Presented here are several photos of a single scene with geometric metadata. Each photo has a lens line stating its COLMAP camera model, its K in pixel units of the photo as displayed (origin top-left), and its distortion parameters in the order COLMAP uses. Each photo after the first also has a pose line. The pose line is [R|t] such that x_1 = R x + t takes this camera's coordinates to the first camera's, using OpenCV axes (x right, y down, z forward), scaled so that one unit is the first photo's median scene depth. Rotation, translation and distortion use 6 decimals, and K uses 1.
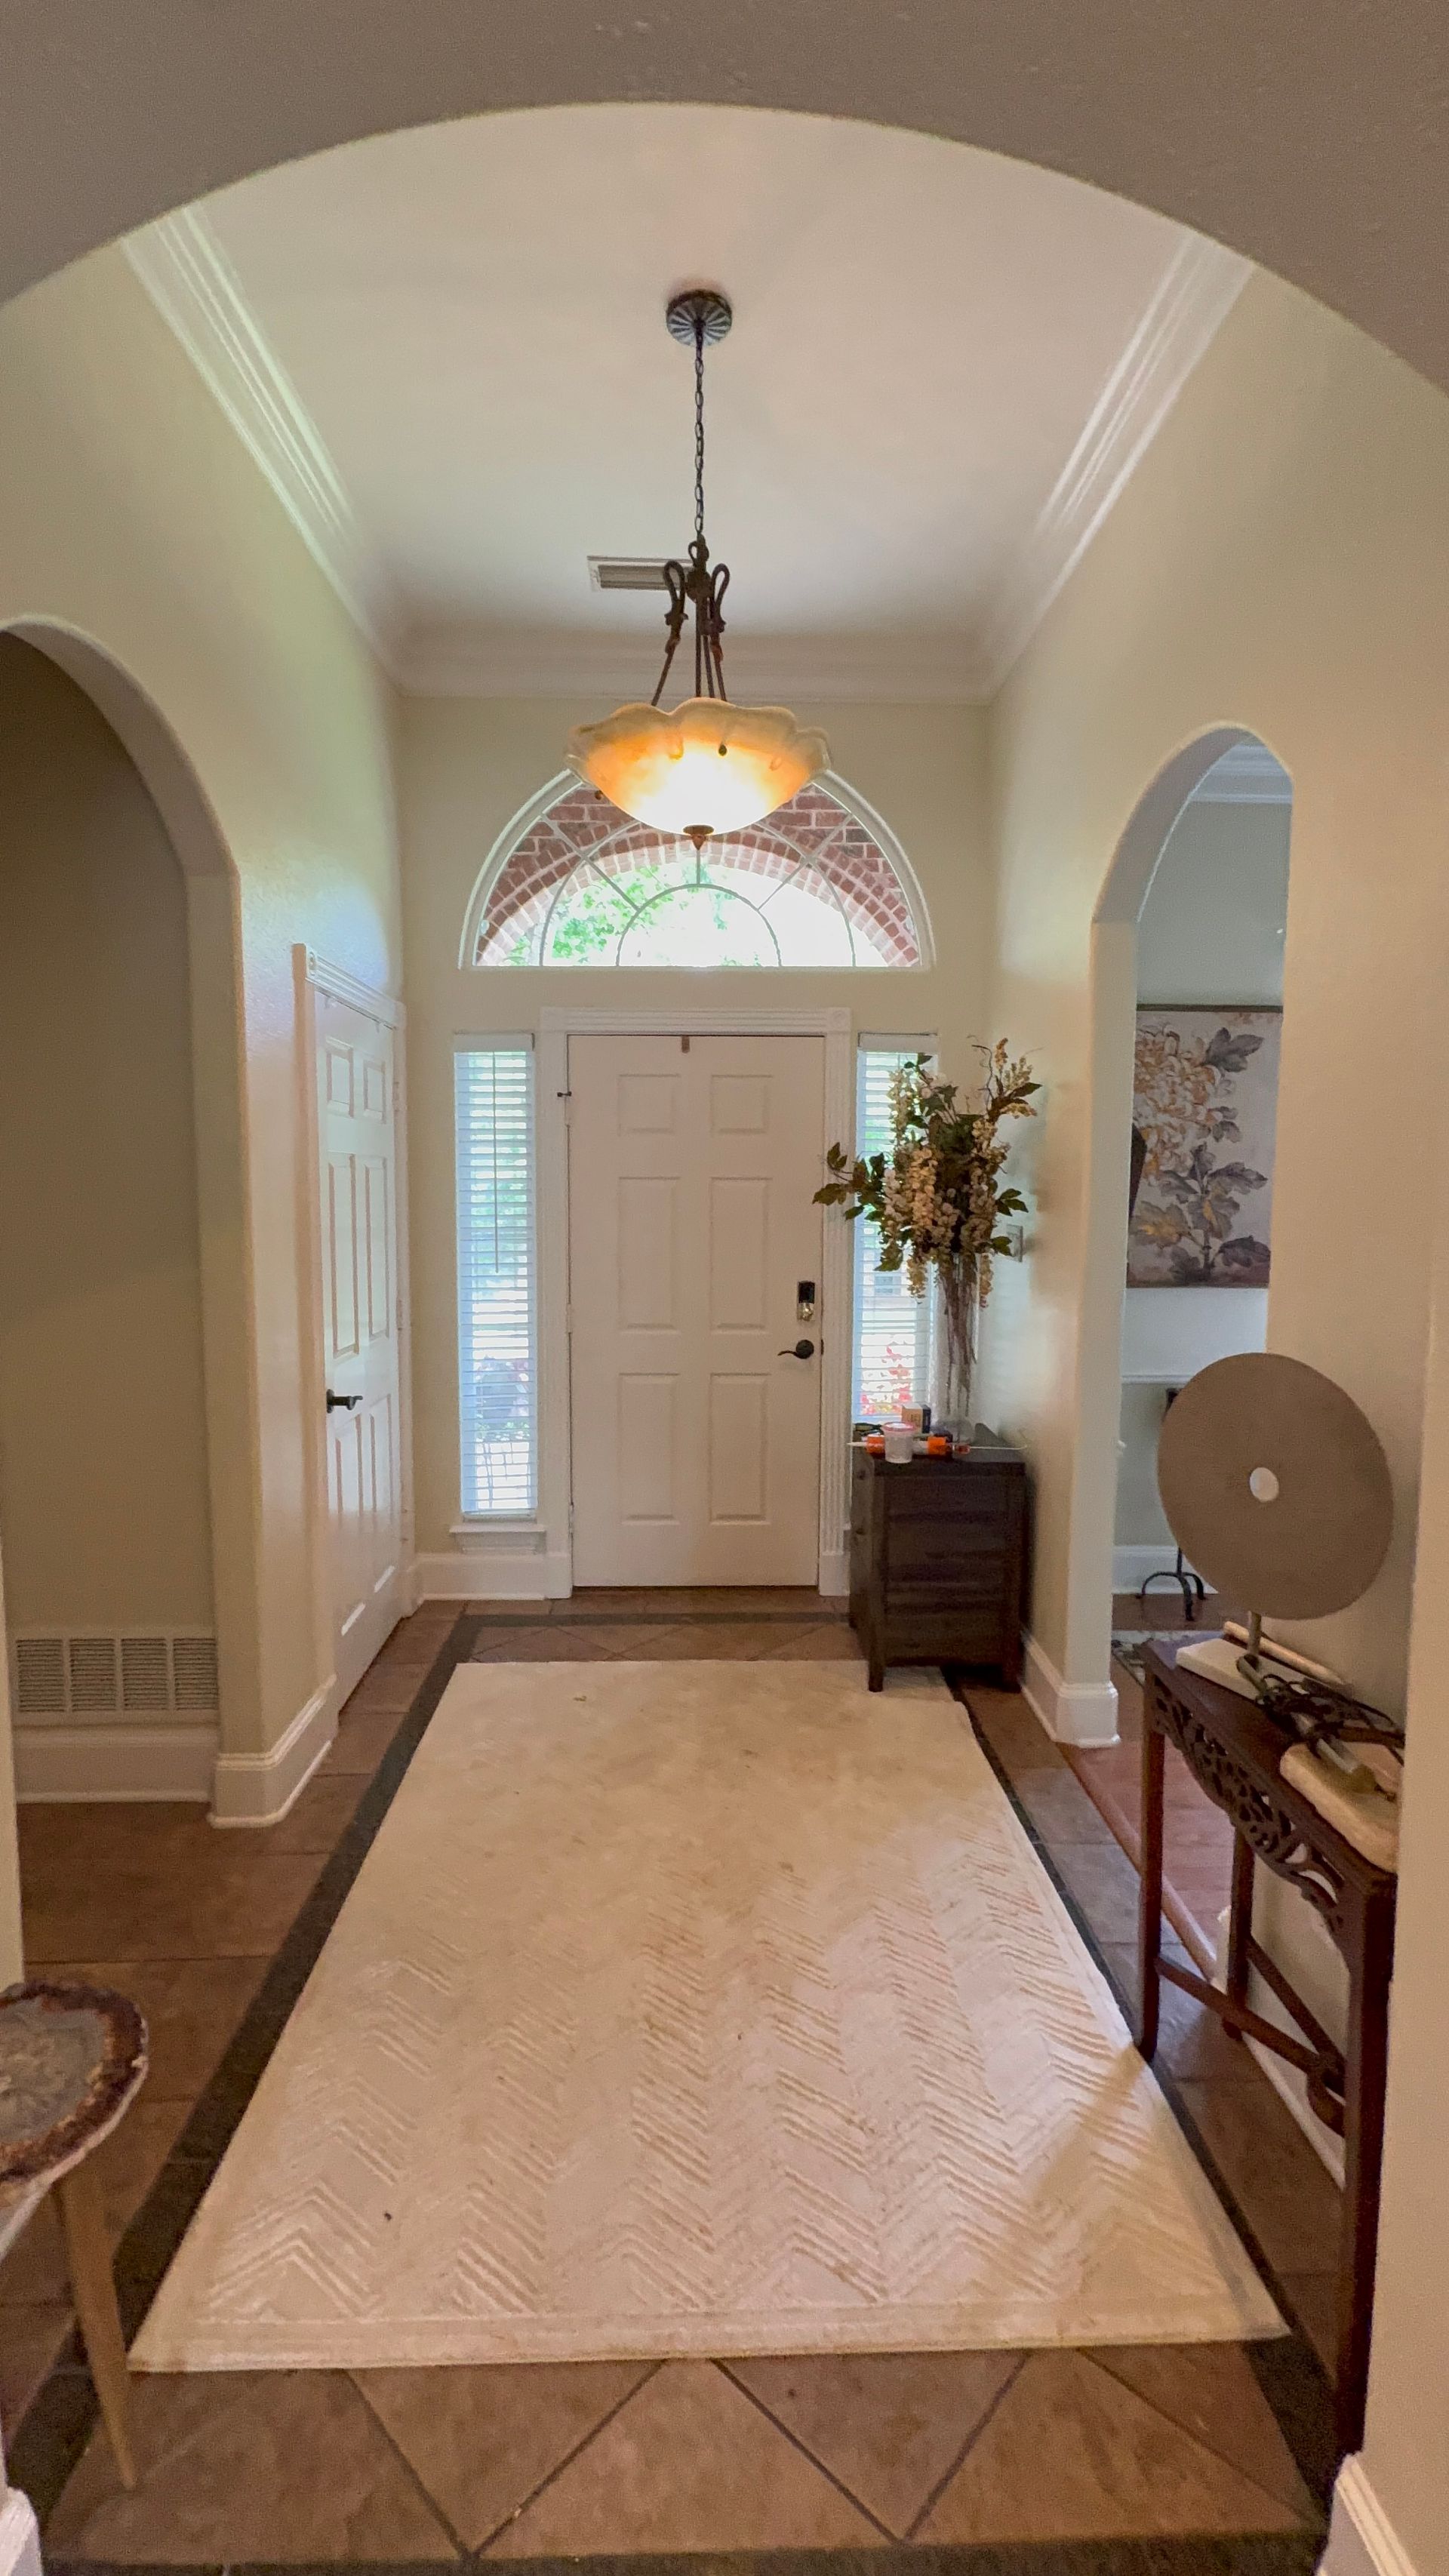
lens RADIAL K [[1123.9, 0, 725.1], [0, 1123.9, 1286.5], [0, 0, 1]] dist [-0.000884, 0.000322]
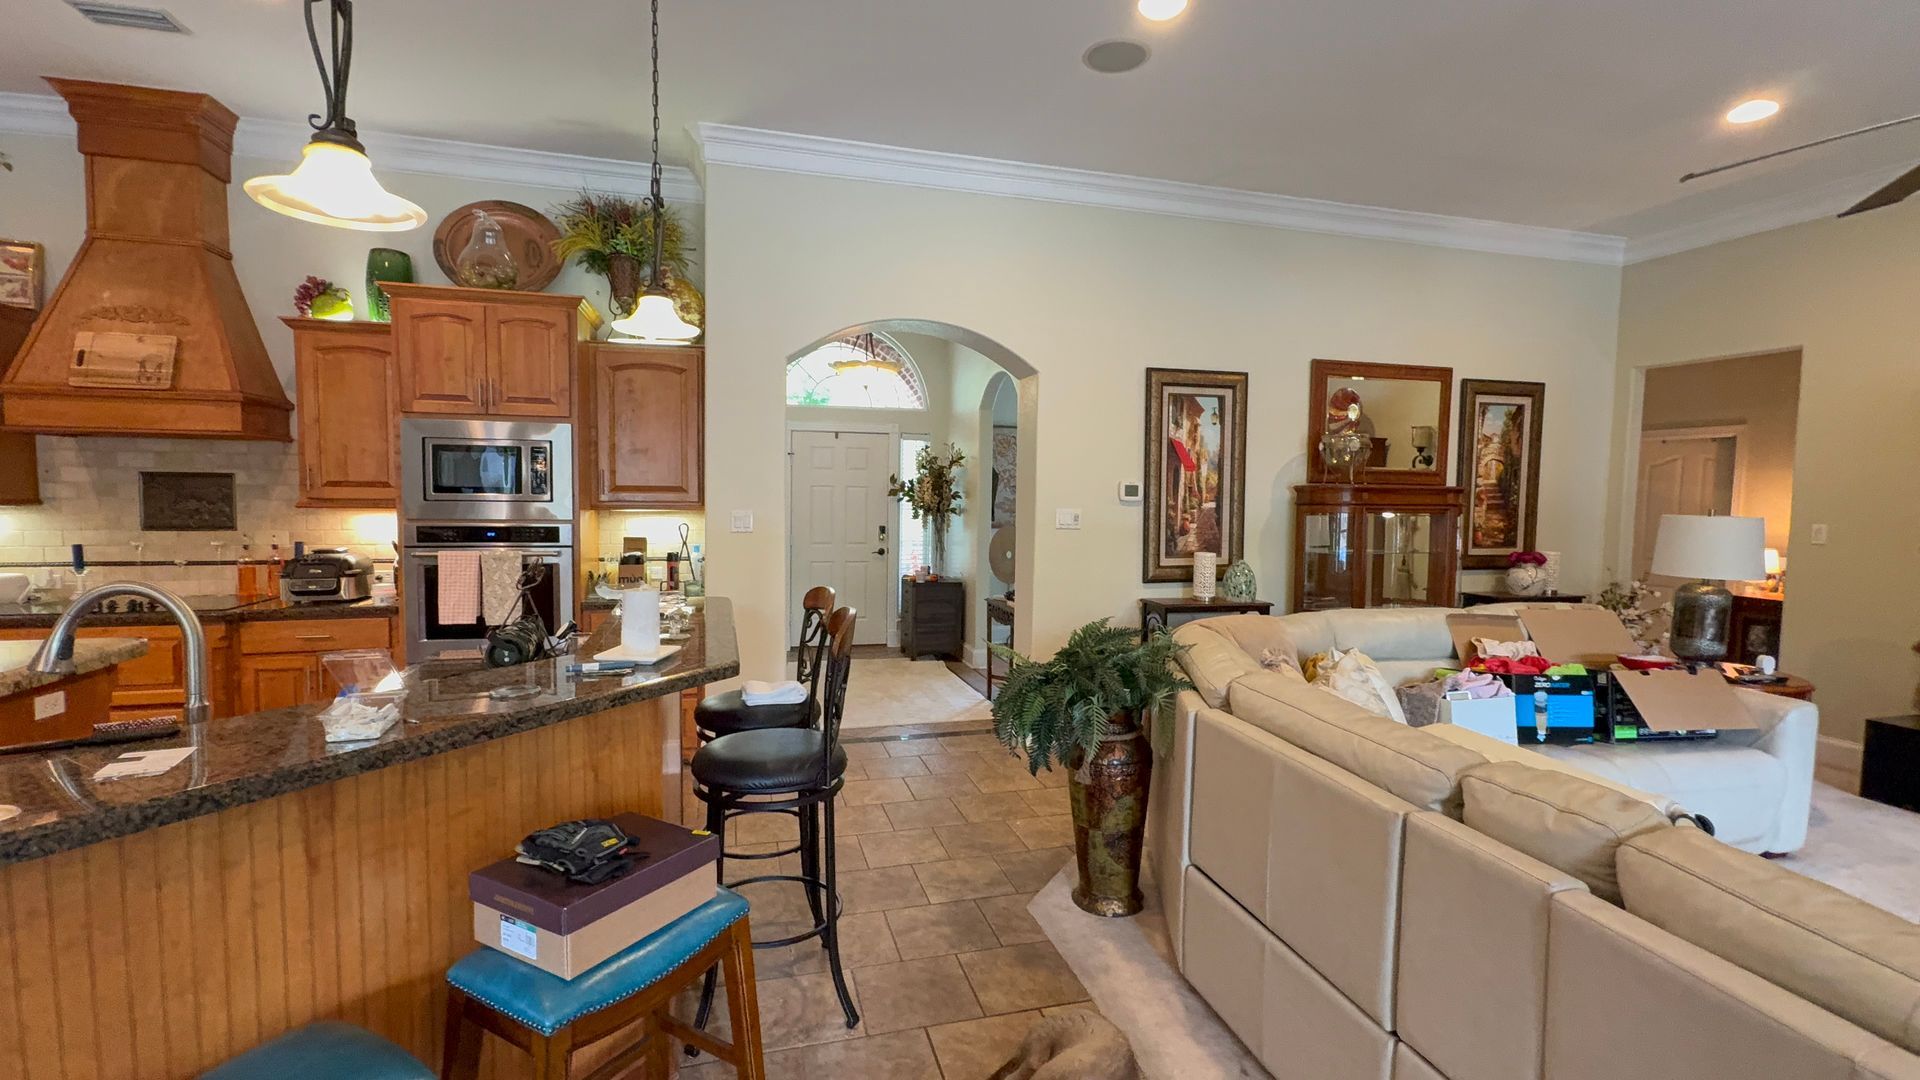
lens RADIAL K [[837.7, 0, 959.2], [0, 837.7, 542.7], [0, 0, 1]] dist [-0.000884, 0.000322]
pose [[0.970936, -0.004568, 0.239296, -0.254692], [0.011954, 0.999496, -0.029423, 0.108795], [-0.239041, 0.031428, 0.970501, -1.087017]]
